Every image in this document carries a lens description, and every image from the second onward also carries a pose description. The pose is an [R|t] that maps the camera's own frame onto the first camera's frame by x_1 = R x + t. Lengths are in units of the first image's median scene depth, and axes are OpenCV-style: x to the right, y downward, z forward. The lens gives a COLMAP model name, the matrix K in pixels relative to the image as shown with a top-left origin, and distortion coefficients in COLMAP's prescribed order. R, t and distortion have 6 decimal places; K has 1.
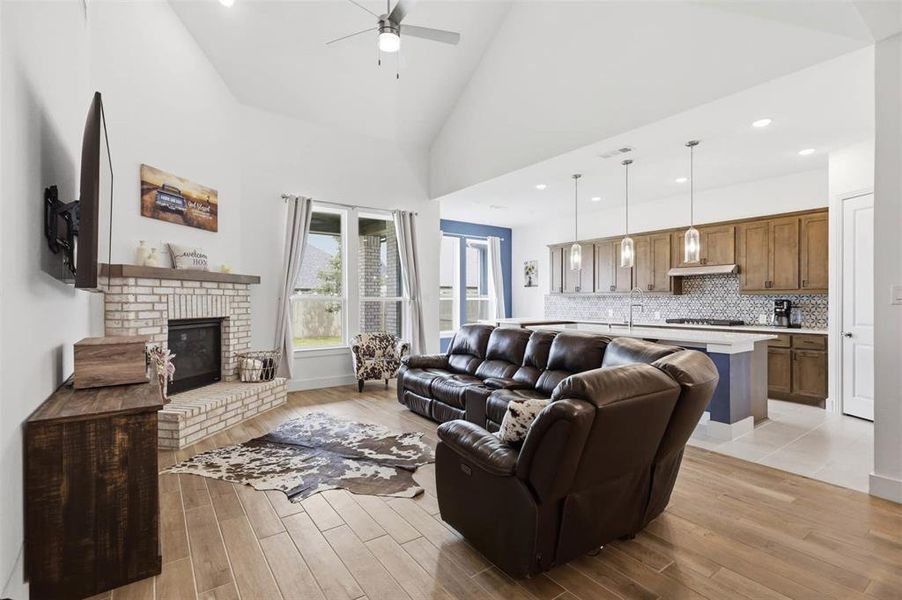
lens RADIAL K [[420.1, 0, 449.5], [0, 420.1, 299.0], [0, 0, 1]] dist [-0.002594, 0.000768]
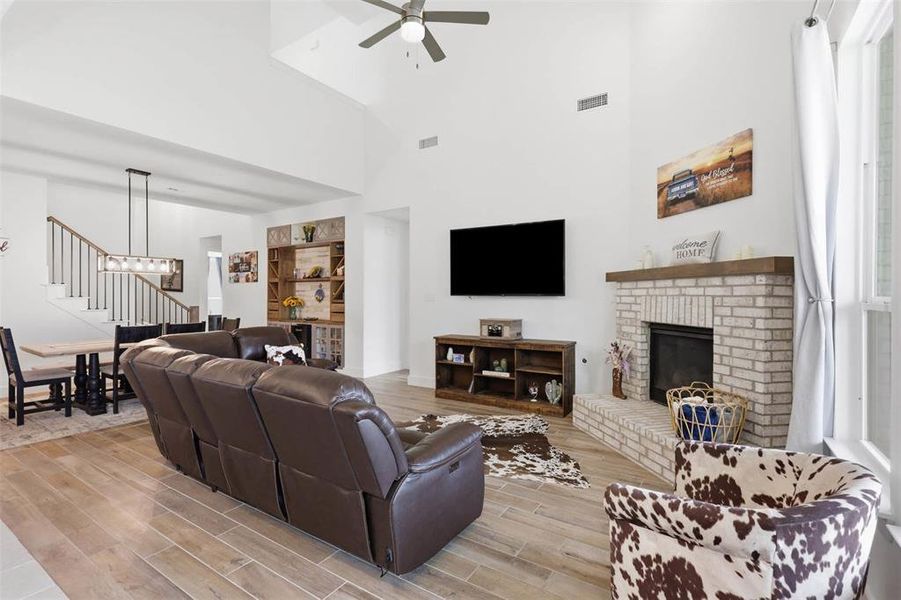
lens RADIAL K [[419.7, 0, 447.1], [0, 419.7, 296.3], [0, 0, 1]] dist [-0.002594, 0.000768]
pose [[-0.933741, 0.000932, -0.357949, 0.094484], [0.001231, 0.999999, -0.000609, -0.007802], [0.357948, -0.001009, -0.933741, 1.447919]]
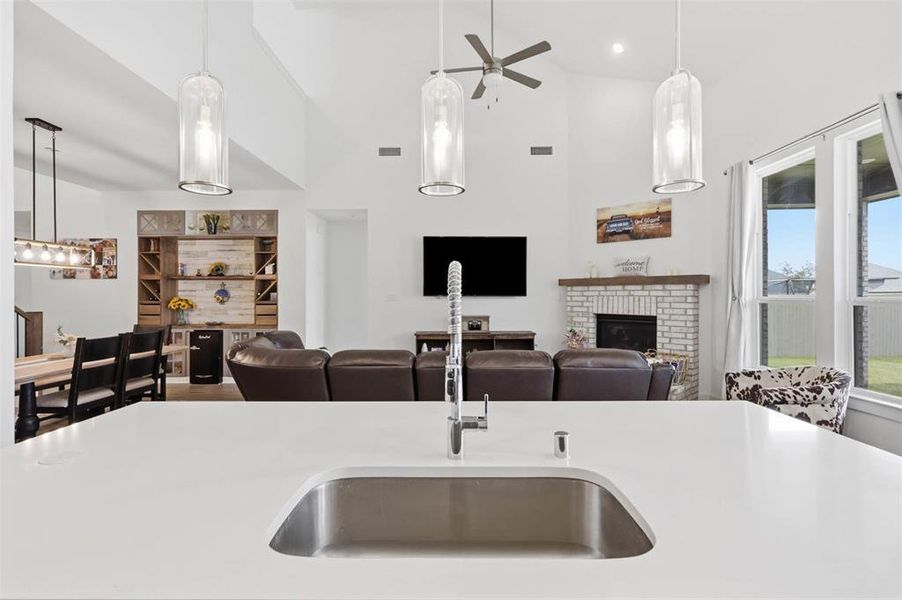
lens RADIAL K [[420.1, 0, 449.5], [0, 420.1, 296.6], [0, 0, 1]] dist [-0.002594, 0.000768]
pose [[-0.595396, 0.006001, -0.803410, 0.652084], [0.003854, 0.999982, 0.004614, -0.013967], [0.803423, -0.000349, -0.595409, 1.204461]]
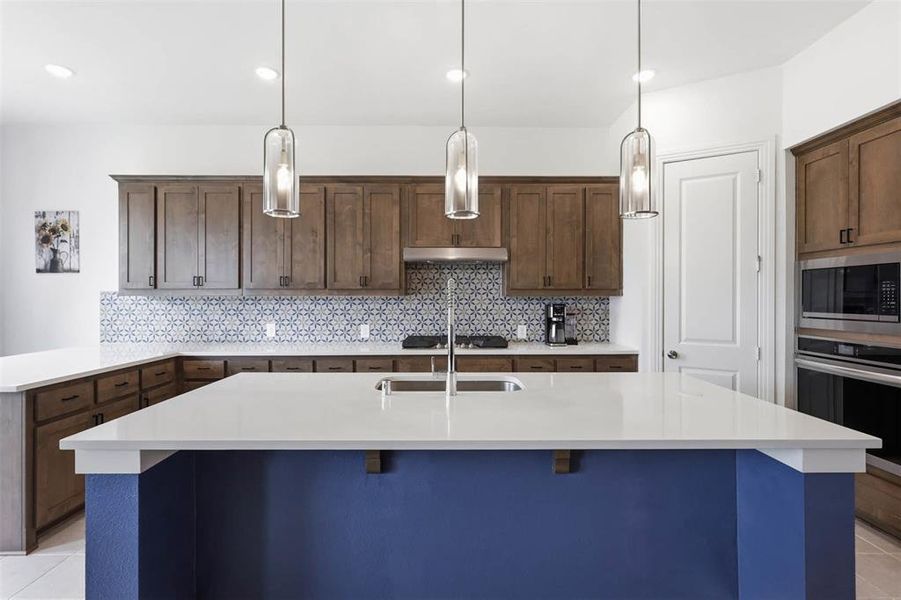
lens RADIAL K [[419.7, 0, 452.8], [0, 419.7, 297.4], [0, 0, 1]] dist [-0.002594, 0.000768]
pose [[0.573106, -0.002092, 0.819479, 0.149538], [-0.001345, 0.999993, 0.003493, -0.012649], [-0.819480, -0.003104, 0.573099, 0.845385]]
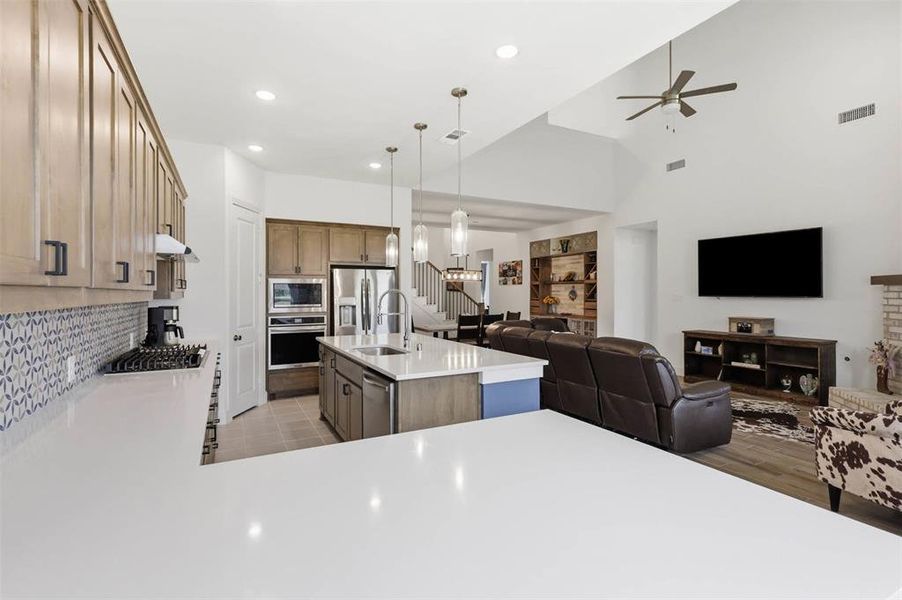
lens RADIAL K [[420.1, 0, 446.4], [0, 420.1, 293.0], [0, 0, 1]] dist [-0.002594, 0.000768]
pose [[-0.989068, 0.001885, 0.147445, 0.274213], [0.001728, 0.999998, -0.001193, -0.021043], [-0.147447, -0.000926, -0.989070, 1.825688]]
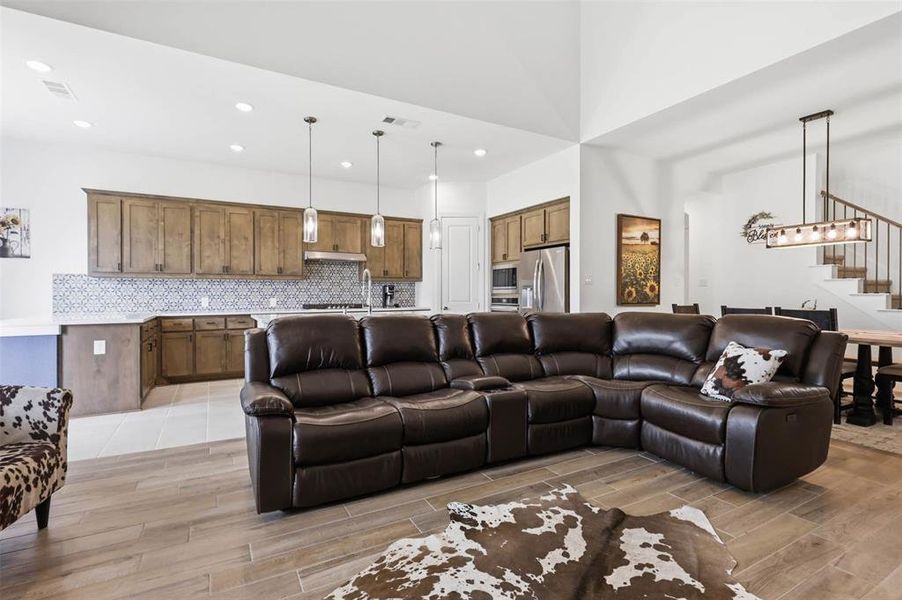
lens RADIAL K [[420.1, 0, 450.9], [0, 420.1, 302.3], [0, 0, 1]] dist [-0.002594, 0.000768]
pose [[0.111419, -0.020168, 0.993569, -0.505595], [0.000531, 0.999795, 0.020235, 0.030585], [-0.993773, -0.001727, 0.111407, 0.765349]]
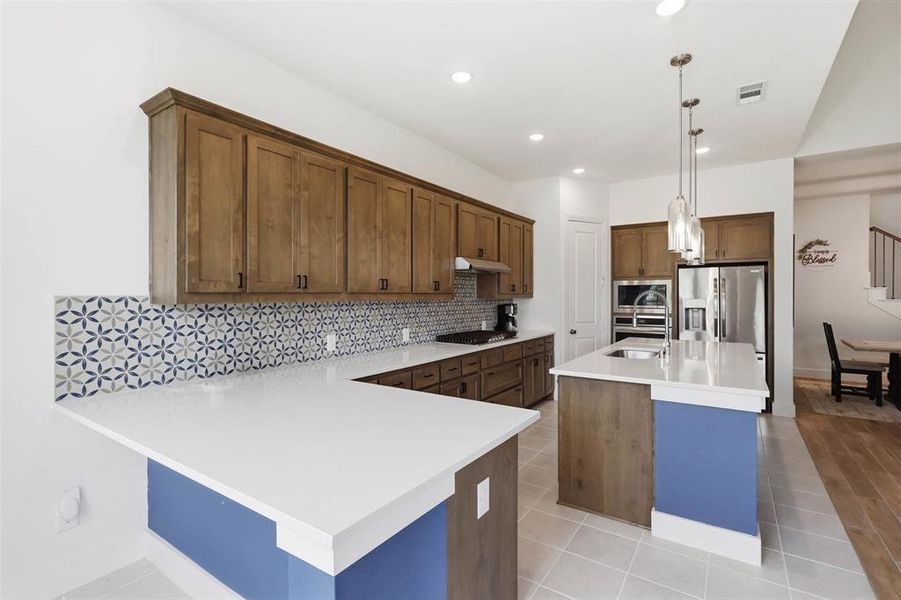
lens RADIAL K [[419.7, 0, 449.3], [0, 419.7, 295.7], [0, 0, 1]] dist [-0.002594, 0.000768]
pose [[-0.340666, -0.002871, 0.940180, -0.076286], [-0.000405, 0.999996, 0.002907, -0.022407], [-0.940184, 0.000609, -0.340666, 1.653299]]
